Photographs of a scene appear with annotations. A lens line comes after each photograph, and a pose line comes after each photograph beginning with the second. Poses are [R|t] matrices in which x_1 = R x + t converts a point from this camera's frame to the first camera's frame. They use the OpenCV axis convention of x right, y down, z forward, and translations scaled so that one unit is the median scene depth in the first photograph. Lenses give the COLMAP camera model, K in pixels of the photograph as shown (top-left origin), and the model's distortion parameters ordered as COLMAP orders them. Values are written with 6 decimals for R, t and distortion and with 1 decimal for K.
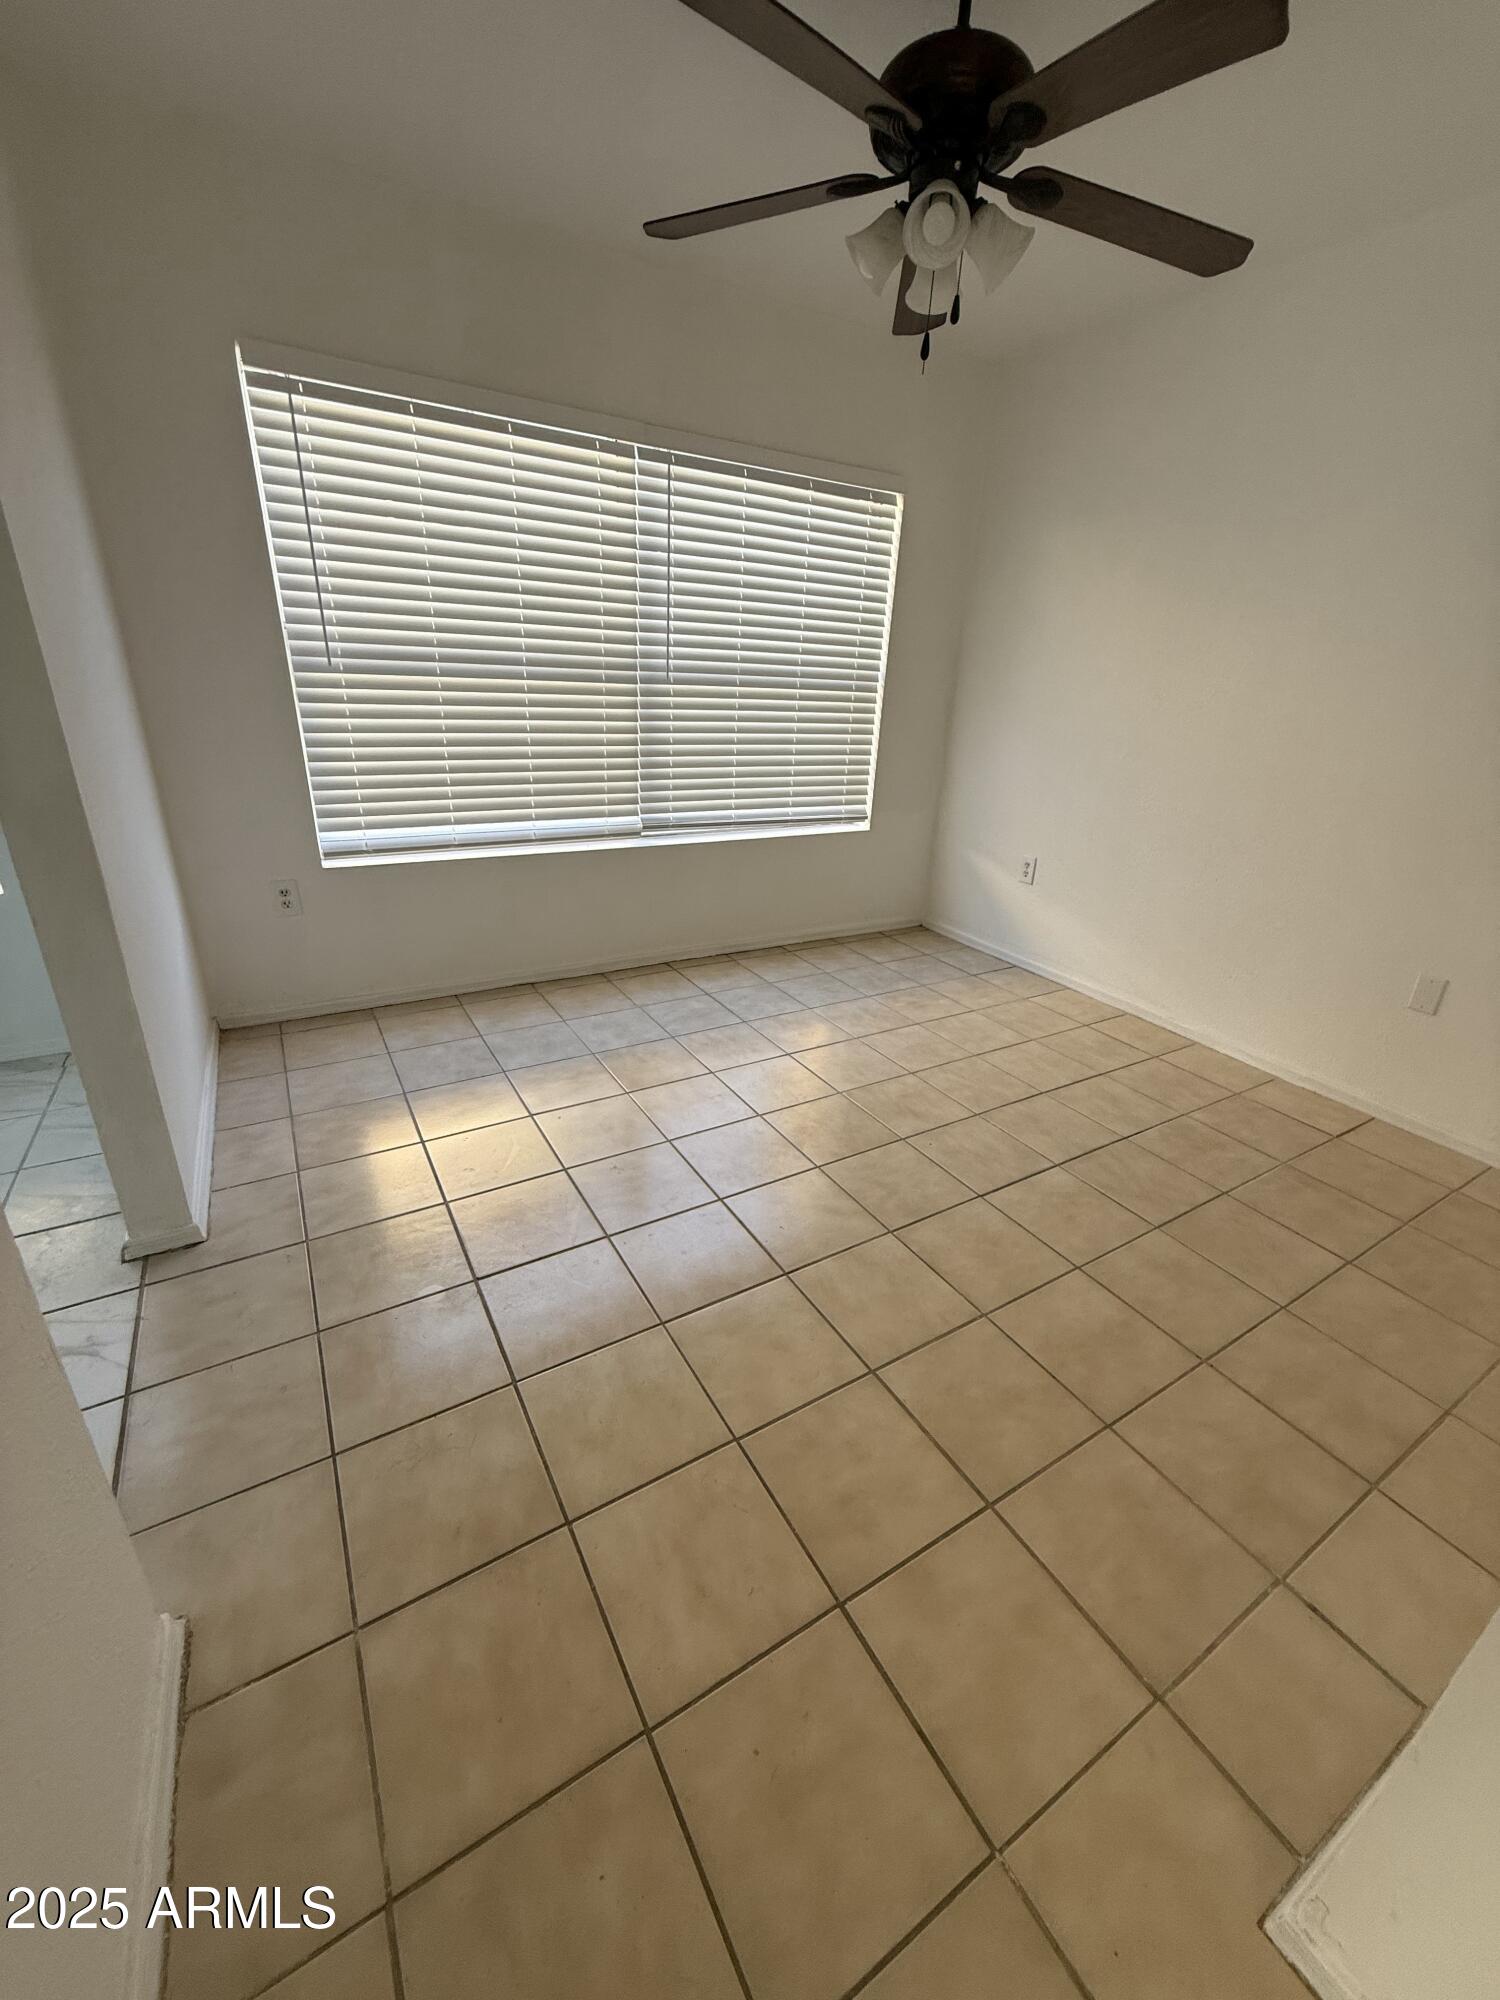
lens RADIAL K [[796.1, 0, 753.4], [0, 796.1, 998.2], [0, 0, 1]] dist [-0.002595, 0.000226]
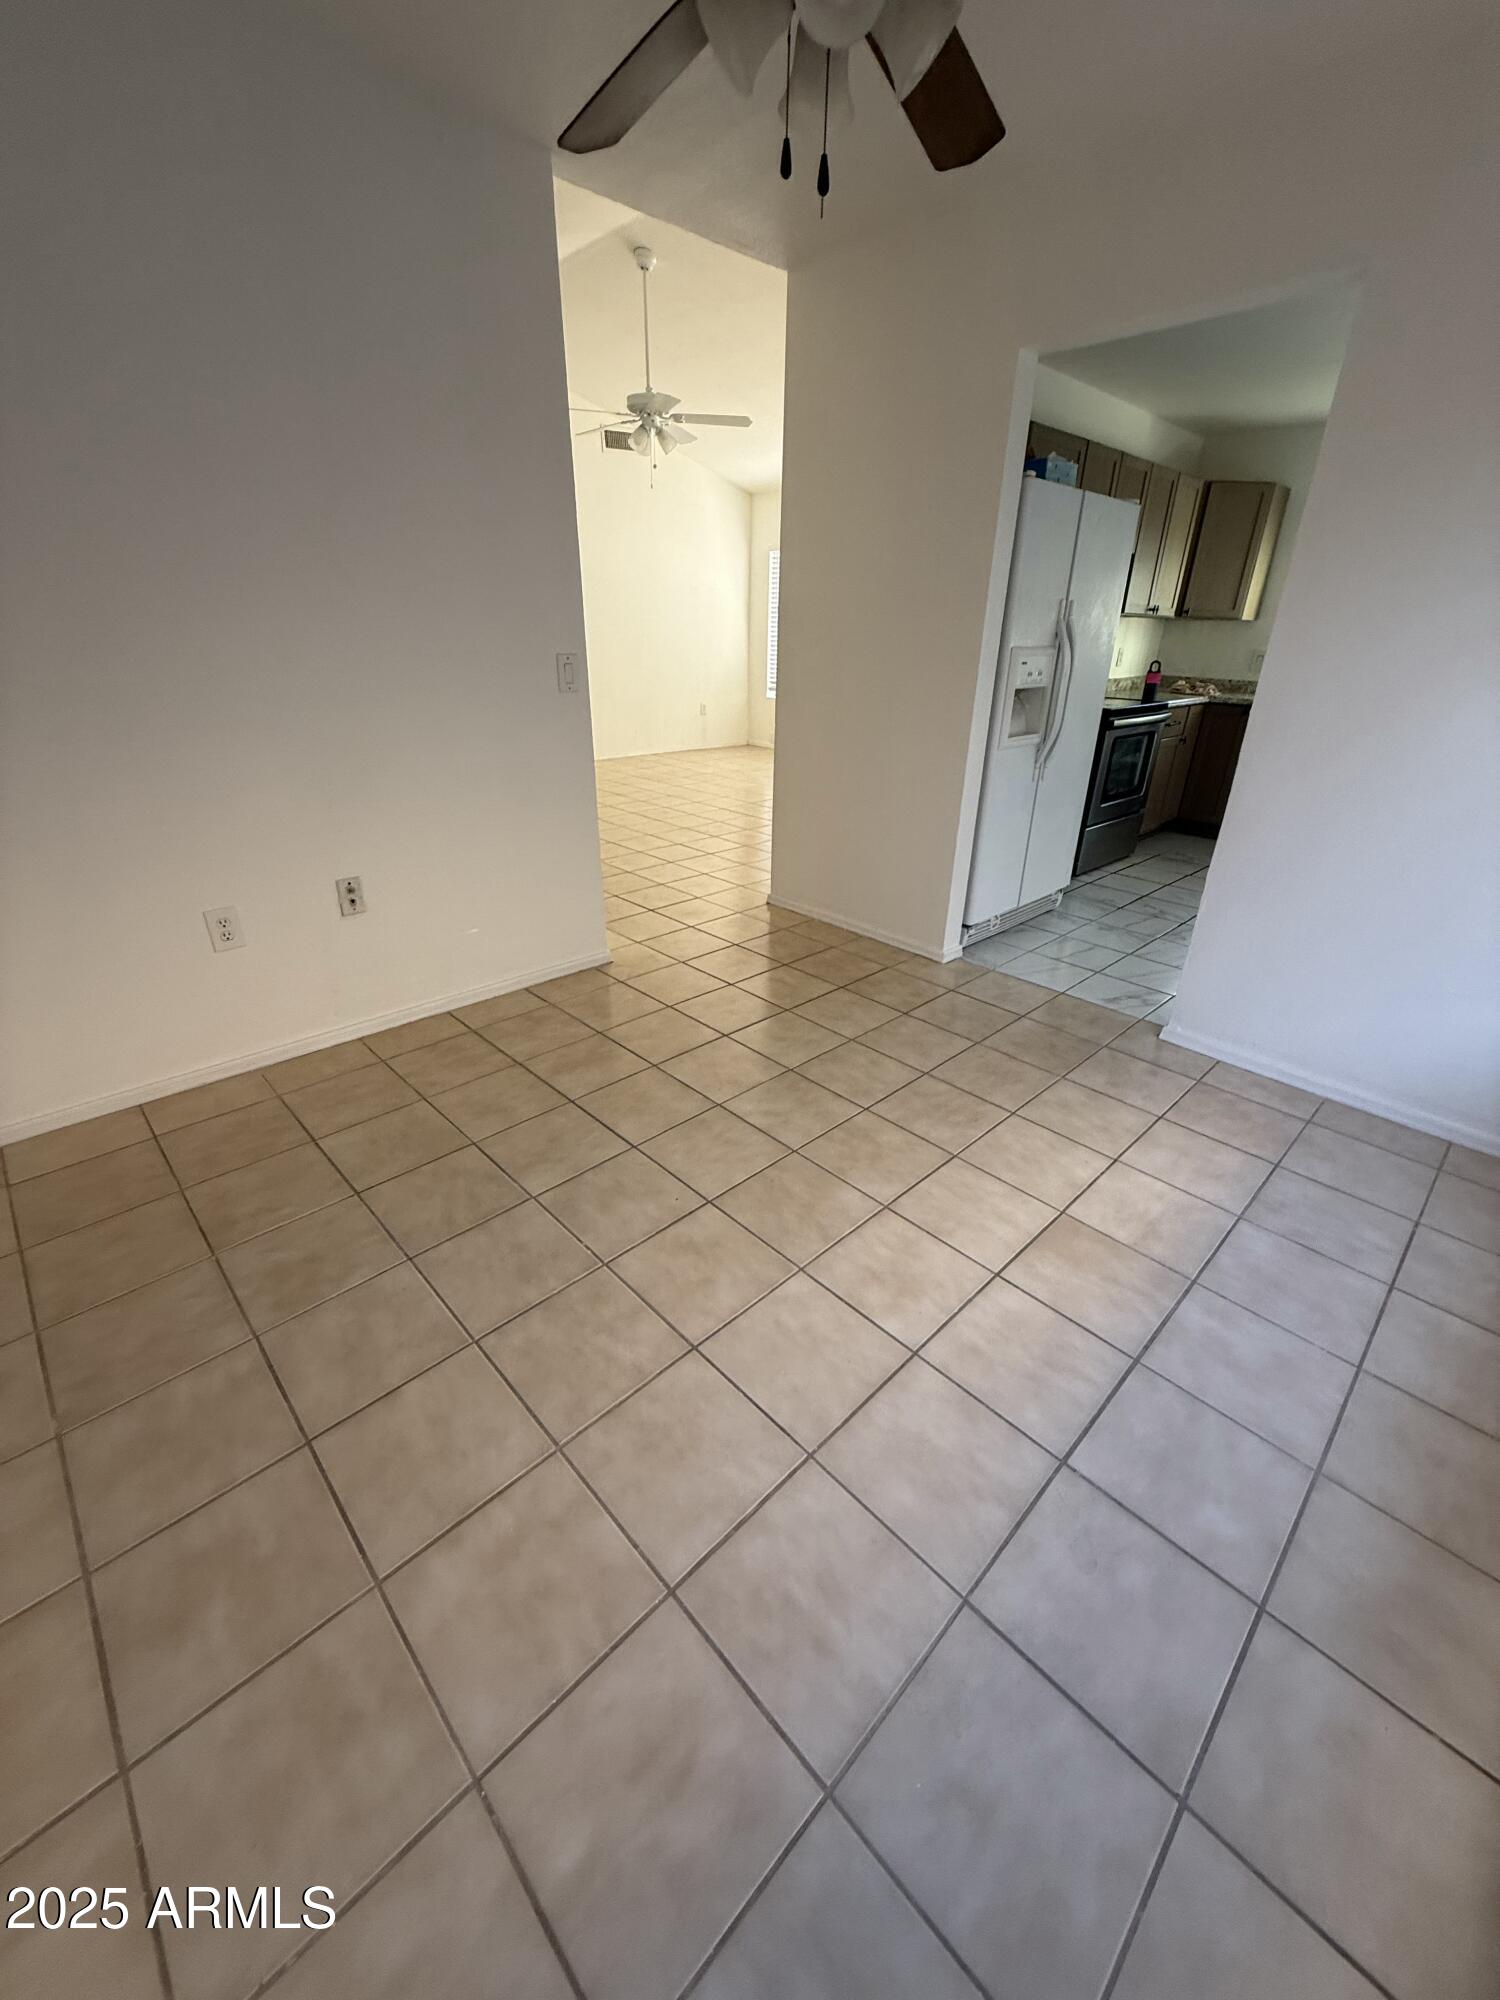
lens RADIAL K [[796.1, 0, 753.7], [0, 796.1, 997.7], [0, 0, 1]] dist [-0.002595, 0.000226]
pose [[-0.972709, 0.037837, -0.228923, 0.289881], [-0.144037, 0.675030, 0.723594, -0.515390], [0.181908, 0.736820, -0.651157, 1.242818]]
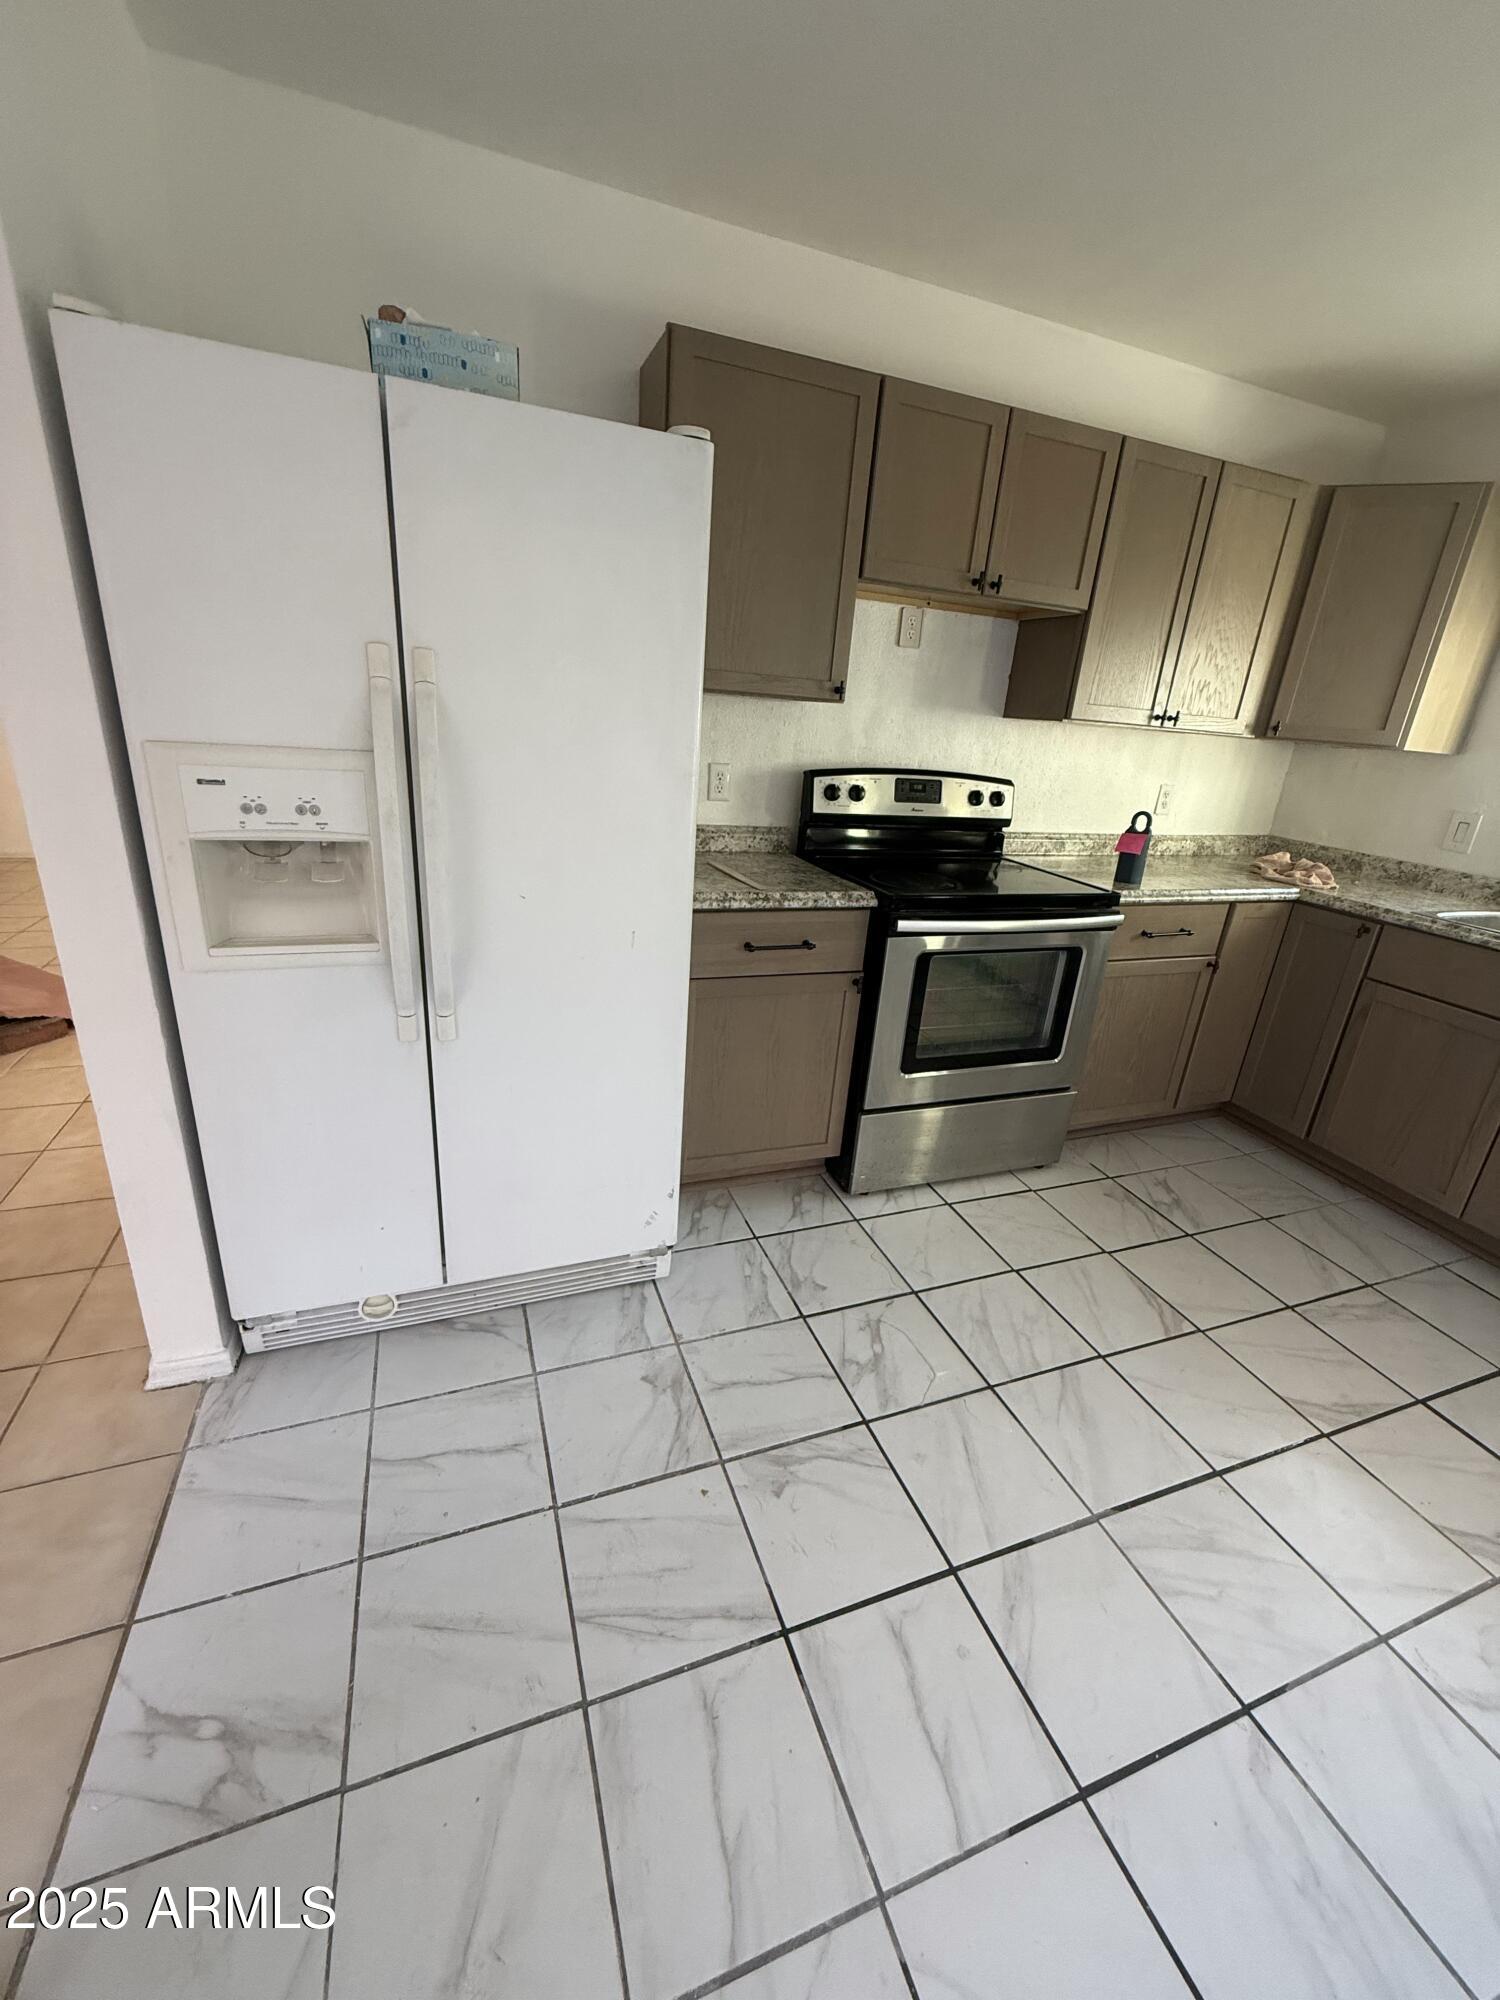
lens RADIAL K [[796.1, 0, 746.8], [0, 796.1, 993.9], [0, 0, 1]] dist [-0.002595, 0.000226]
pose [[-0.976996, -0.168578, 0.130615, -0.760880], [-0.037378, 0.738356, 0.673374, -0.305703], [-0.209957, 0.653002, -0.727672, 0.574133]]
